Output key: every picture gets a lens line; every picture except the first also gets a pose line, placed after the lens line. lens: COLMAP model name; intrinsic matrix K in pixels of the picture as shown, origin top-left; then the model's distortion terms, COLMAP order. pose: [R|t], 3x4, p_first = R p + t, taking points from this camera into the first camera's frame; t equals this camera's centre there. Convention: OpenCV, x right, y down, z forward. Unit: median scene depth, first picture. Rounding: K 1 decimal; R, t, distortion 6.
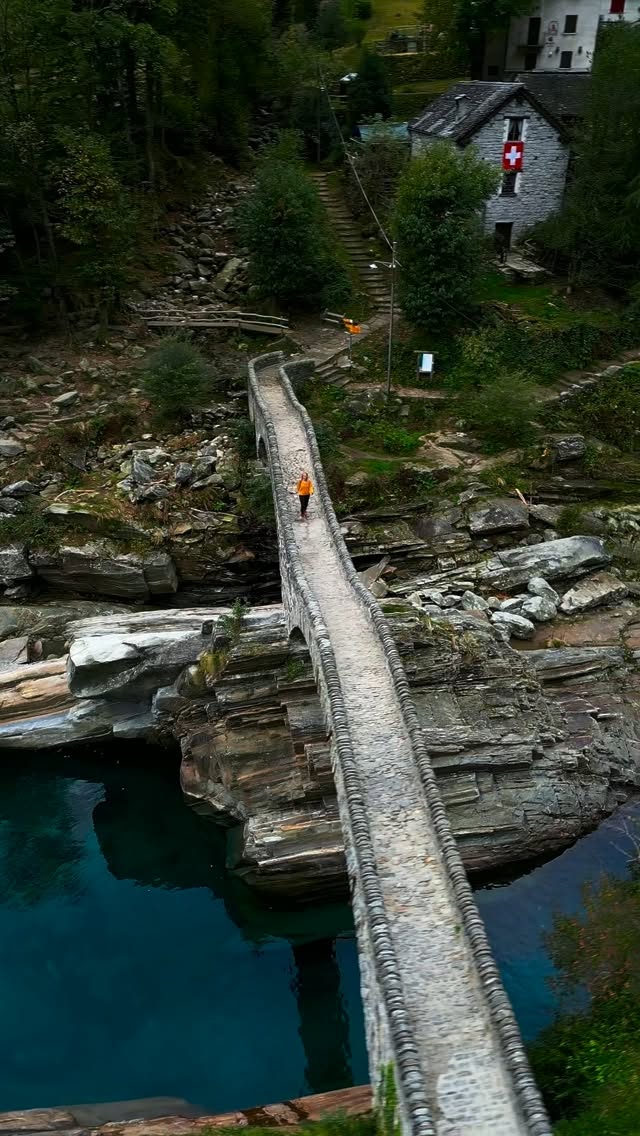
lens RADIAL K [[815.6, 0, 320.0], [0, 815.6, 572.9], [0, 0, 1]] dist [0.093911, -0.088989]
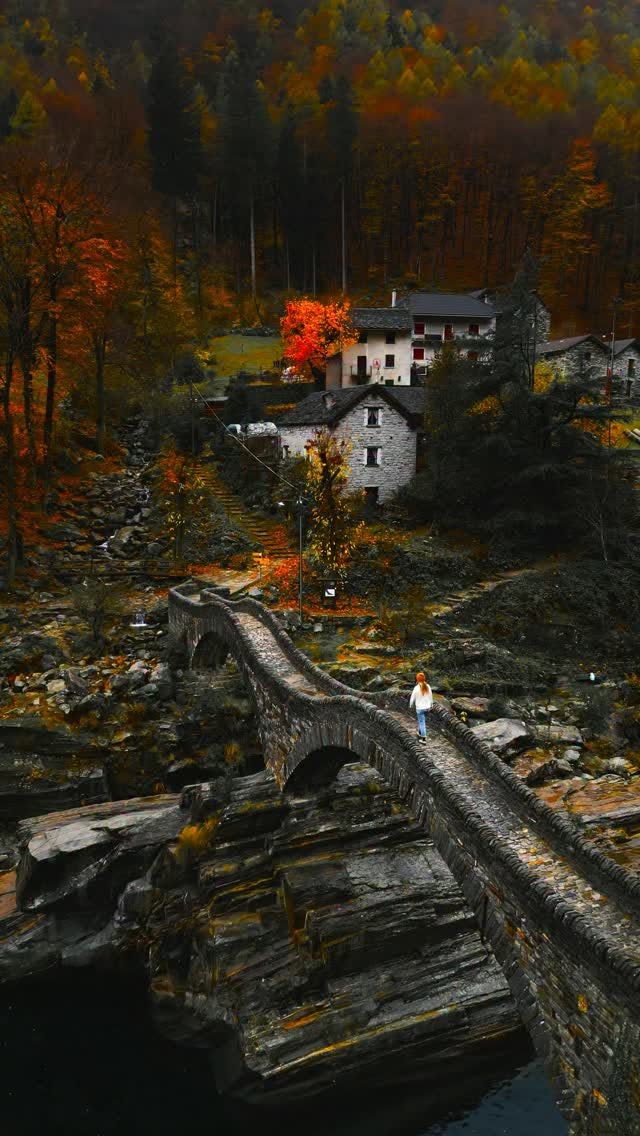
lens RADIAL K [[815.6, 0, 320.0], [0, 815.6, 572.9], [0, 0, 1]] dist [0.093911, -0.088989]
pose [[0.977601, -0.032547, 0.207935, -0.134890], [0.106447, 0.928754, -0.355085, 0.135938], [-0.181564, 0.369266, 0.911415, 0.004117]]
